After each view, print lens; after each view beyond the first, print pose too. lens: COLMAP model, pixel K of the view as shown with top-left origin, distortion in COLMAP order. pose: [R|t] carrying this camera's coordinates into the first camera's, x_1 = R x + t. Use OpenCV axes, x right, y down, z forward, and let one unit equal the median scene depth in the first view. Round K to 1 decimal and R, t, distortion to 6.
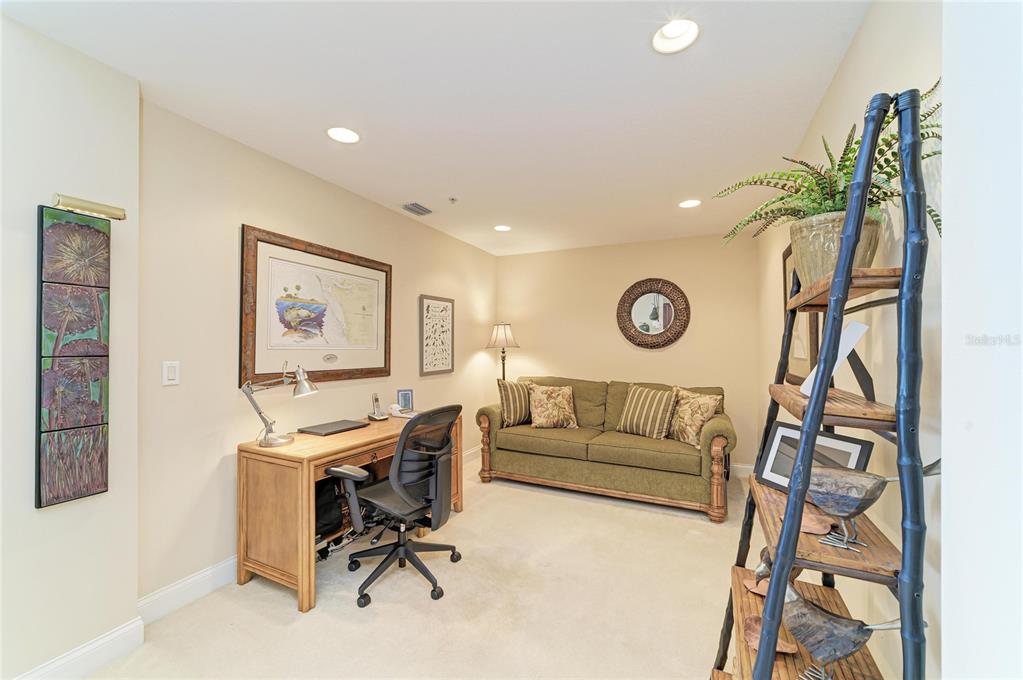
lens RADIAL K [[427.2, 0, 510.5], [0, 427.2, 346.5], [0, 0, 1]] dist [-0.001450, 0.000018]
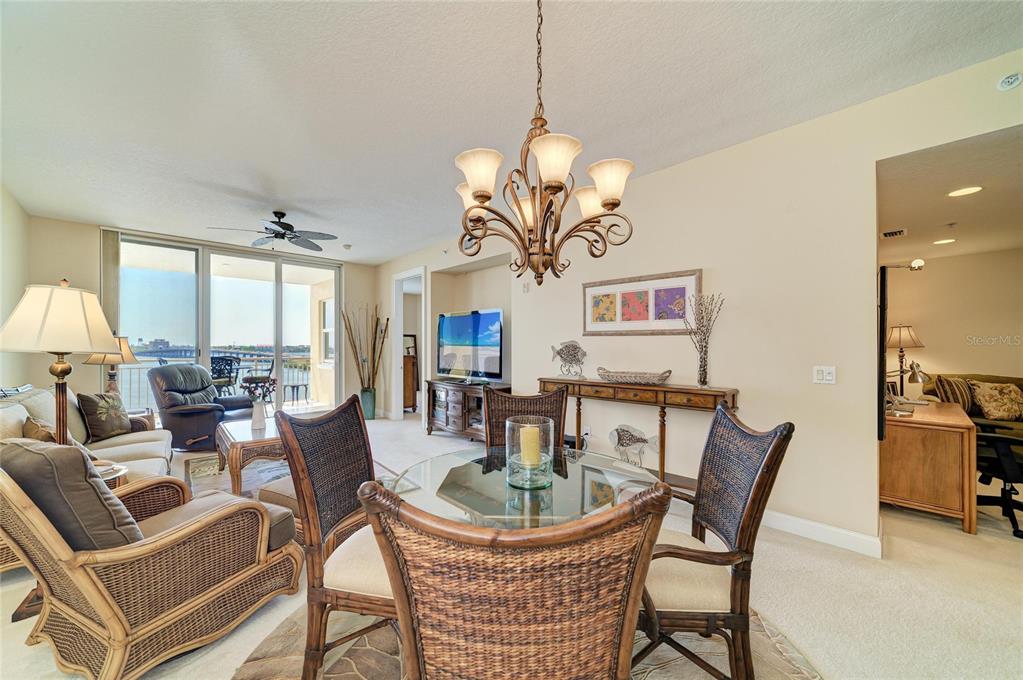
lens RADIAL K [[383.1, 0, 507.2], [0, 383.1, 344.8], [0, 0, 1]] dist [-0.001090, 0.004458]
pose [[0.934780, -0.005065, -0.355190, -1.828325], [0.005273, 0.999986, -0.000382, -0.021237], [0.355187, -0.001516, 0.934794, -0.919231]]
